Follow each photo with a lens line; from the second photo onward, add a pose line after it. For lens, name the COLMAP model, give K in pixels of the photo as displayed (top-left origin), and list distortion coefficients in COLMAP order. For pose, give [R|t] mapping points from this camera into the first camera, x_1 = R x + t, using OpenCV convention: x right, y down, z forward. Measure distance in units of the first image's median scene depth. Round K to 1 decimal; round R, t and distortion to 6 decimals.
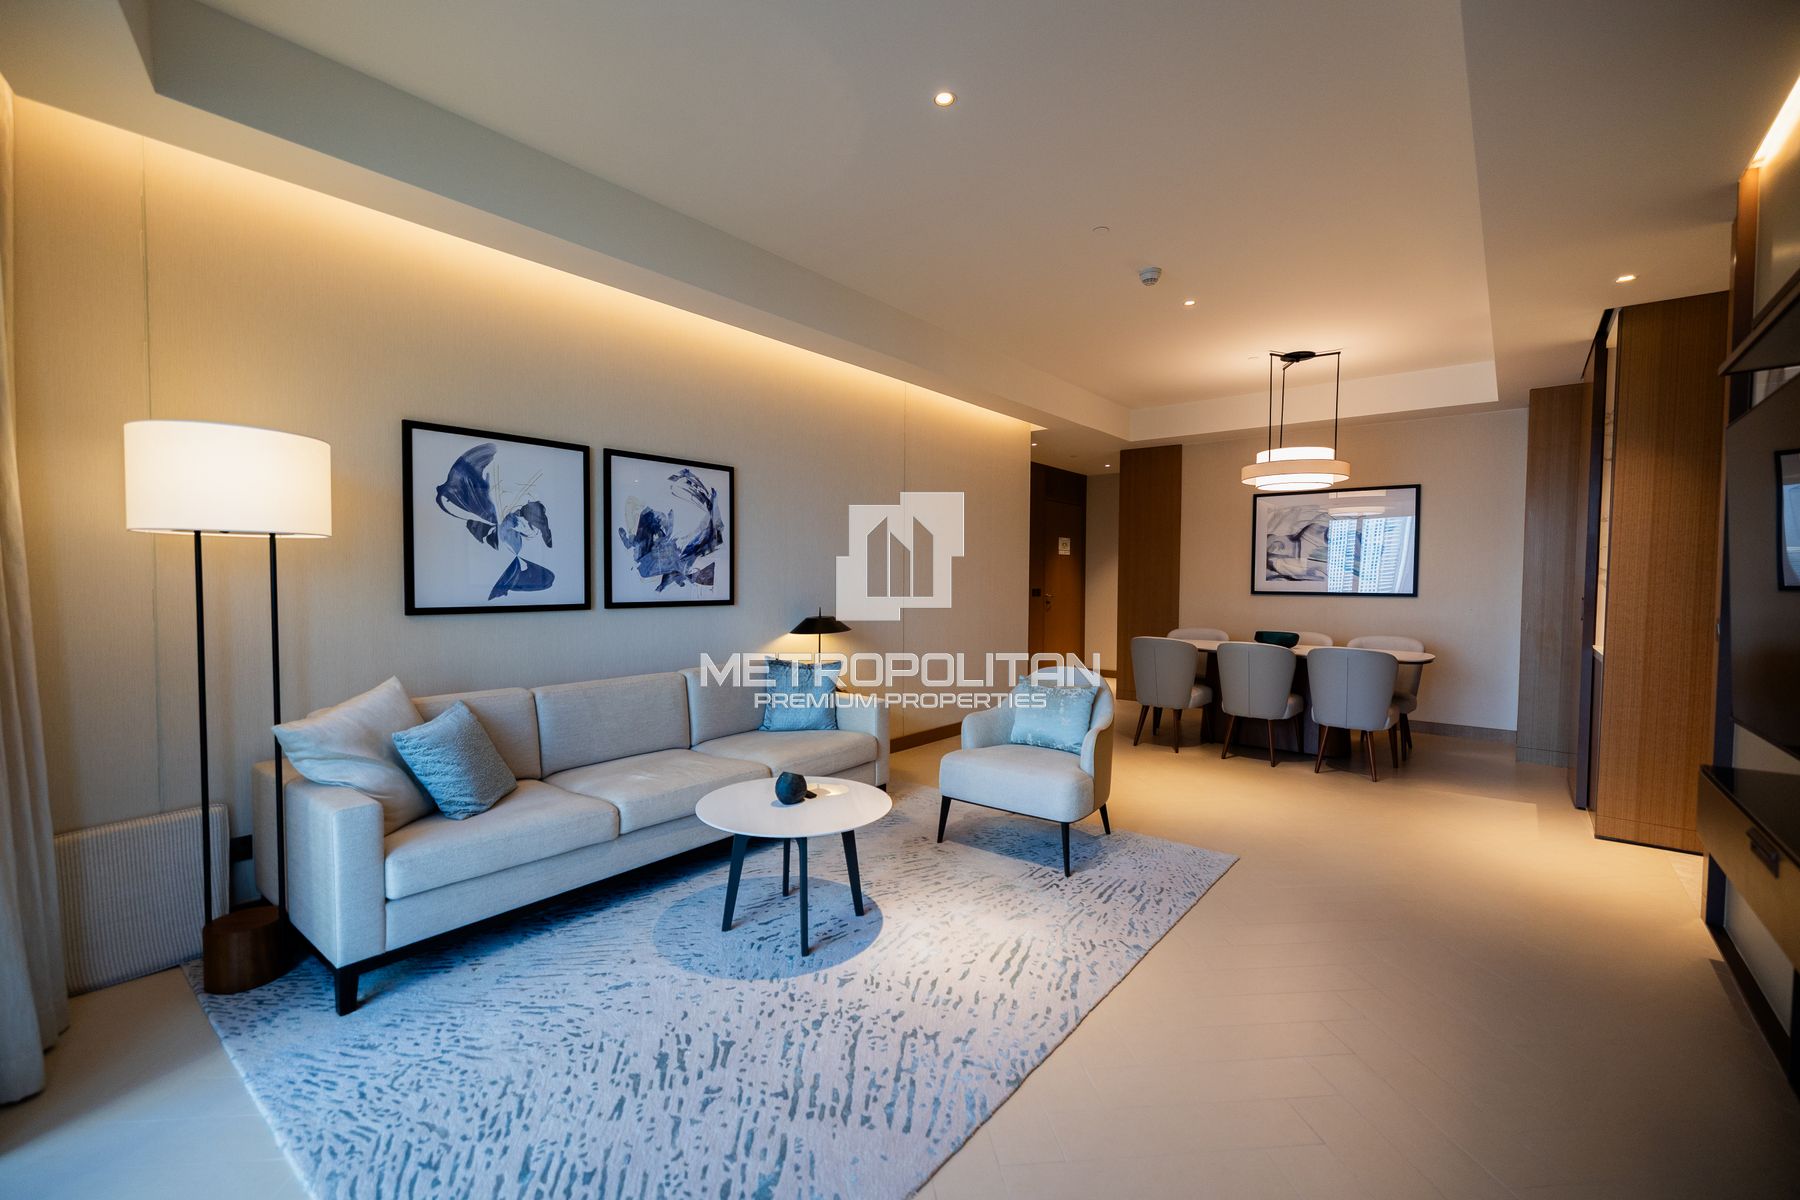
lens RADIAL K [[755.5, 0, 895.5], [0, 755.5, 599.5], [0, 0, 1]] dist [0.000242, 0.000080]
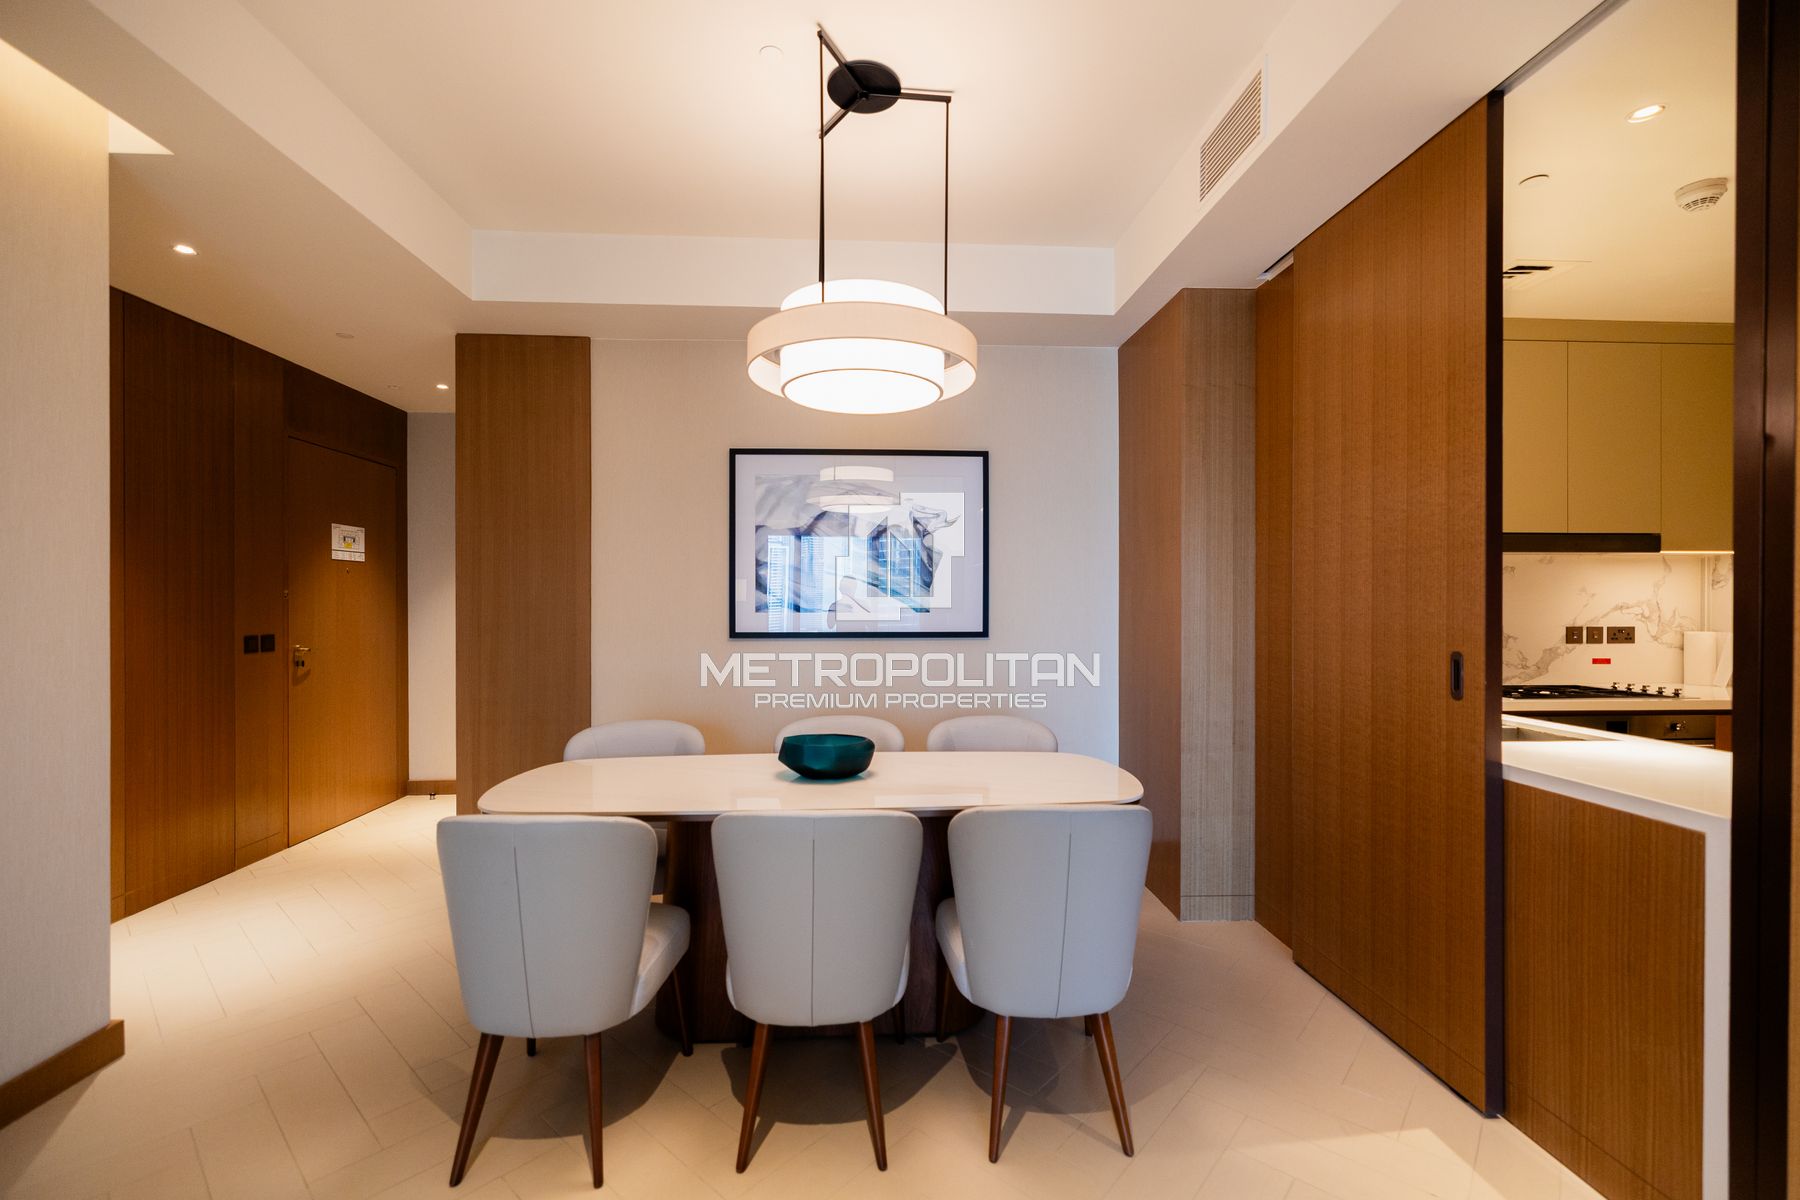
lens RADIAL K [[755.5, 0, 895.5], [0, 755.5, 599.5], [0, 0, 1]] dist [0.000242, 0.000080]
pose [[0.732297, -0.008235, 0.680936, 0.203134], [0.026626, 0.999509, -0.016546, -0.022791], [-0.680465, 0.030248, 0.732156, 0.550385]]
